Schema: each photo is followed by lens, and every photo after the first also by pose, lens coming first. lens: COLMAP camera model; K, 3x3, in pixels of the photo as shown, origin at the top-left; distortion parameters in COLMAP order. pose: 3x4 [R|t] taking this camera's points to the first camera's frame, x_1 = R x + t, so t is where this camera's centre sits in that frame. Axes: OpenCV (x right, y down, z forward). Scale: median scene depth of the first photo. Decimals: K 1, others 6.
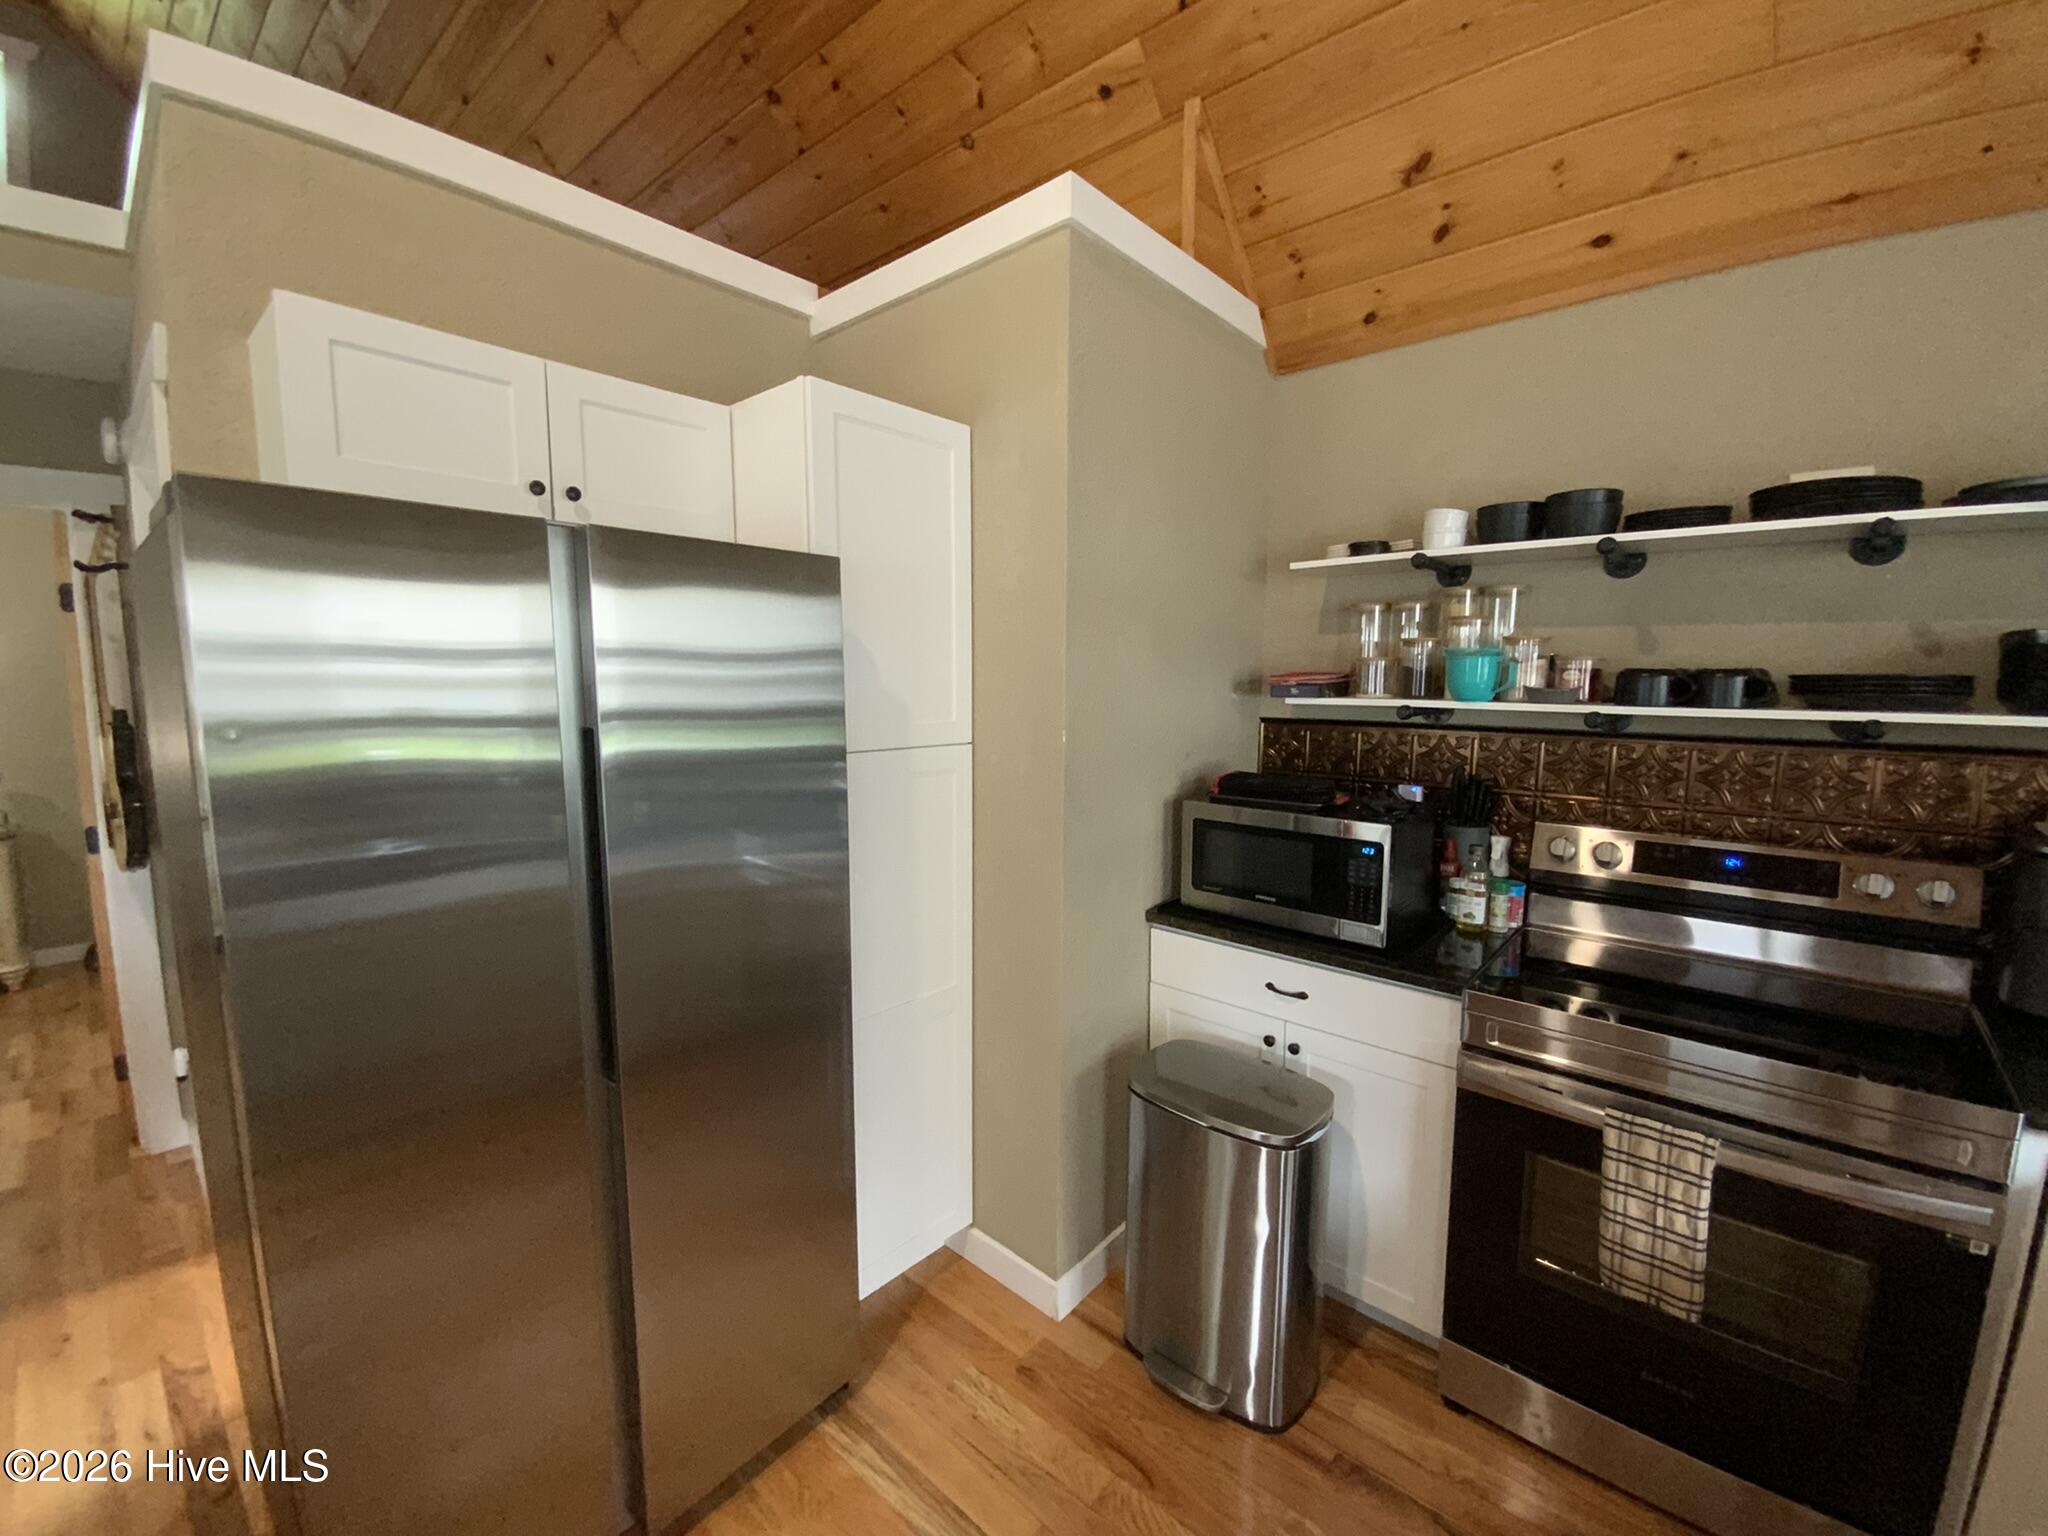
lens RADIAL K [[826.4, 0, 1024.0], [0, 826.4, 768.0], [0, 0, 1]] dist [0.007891, -0.008609]
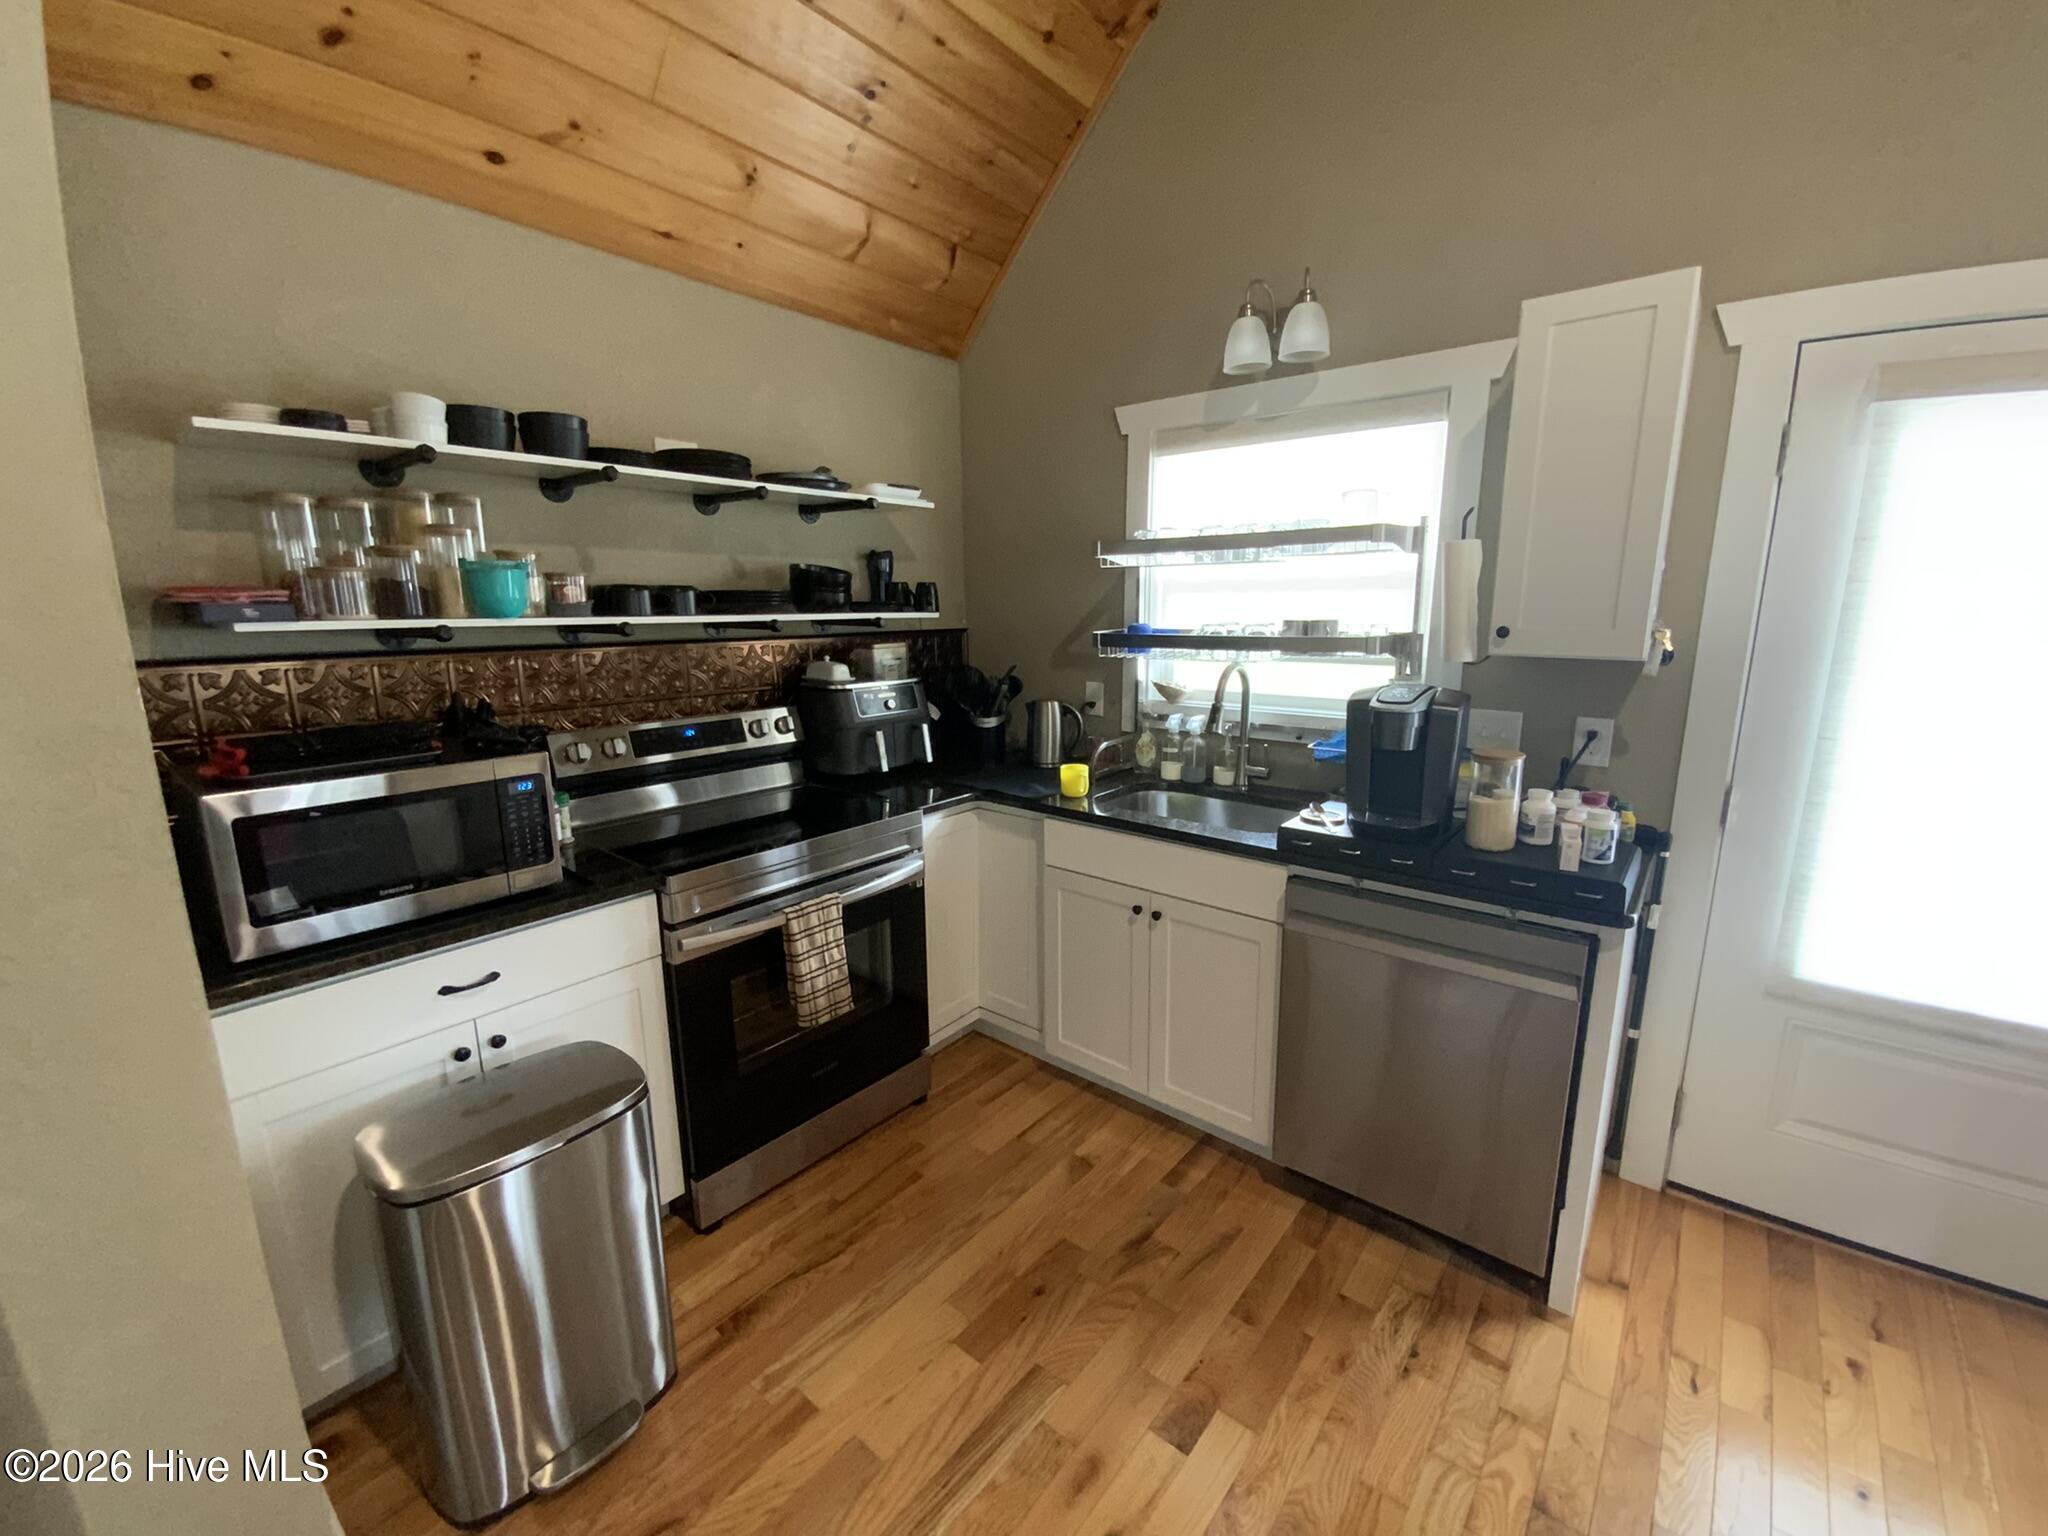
lens RADIAL K [[823.1, 0, 1024.0], [0, 823.1, 768.0], [0, 0, 1]] dist [0.023132, -0.018571]
pose [[-0.027236, -0.199393, 0.979541, -0.463550], [0.122241, 0.971886, 0.201234, -0.033057], [-0.992127, 0.125221, -0.002096, 0.450989]]
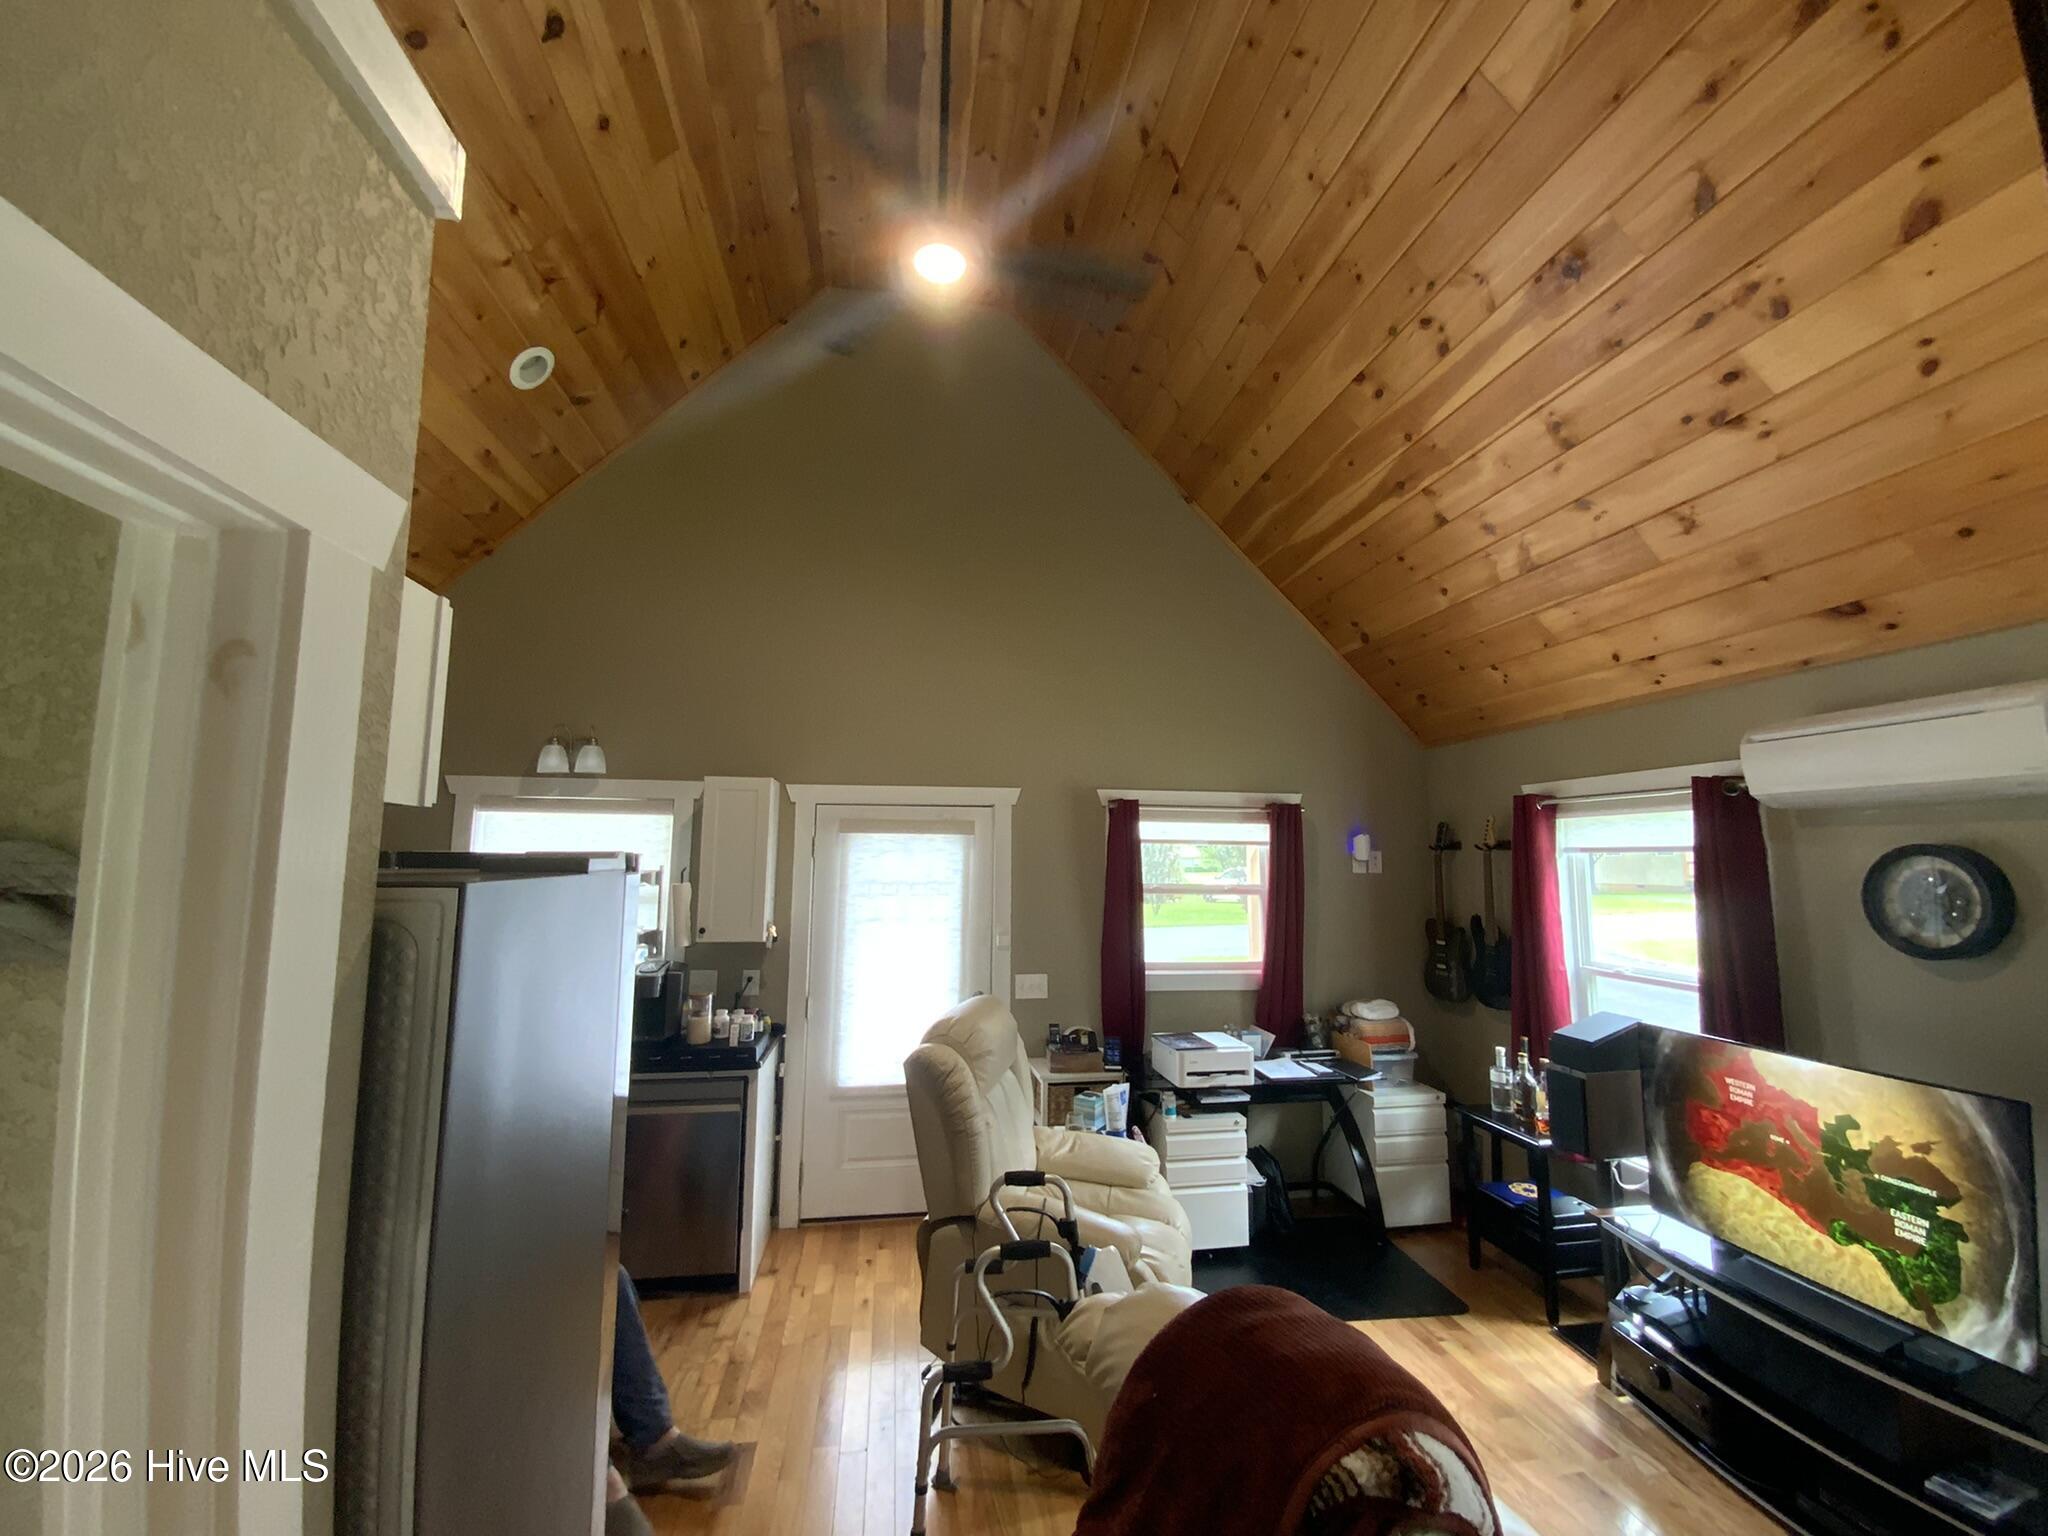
lens RADIAL K [[823.1, 0, 1024.0], [0, 823.1, 768.0], [0, 0, 1]] dist [0.023132, -0.018571]
pose [[-0.770263, 0.057578, 0.635121, -1.369998], [0.063574, 0.997888, -0.013365, -0.241412], [-0.634549, 0.030083, -0.772297, 0.897513]]
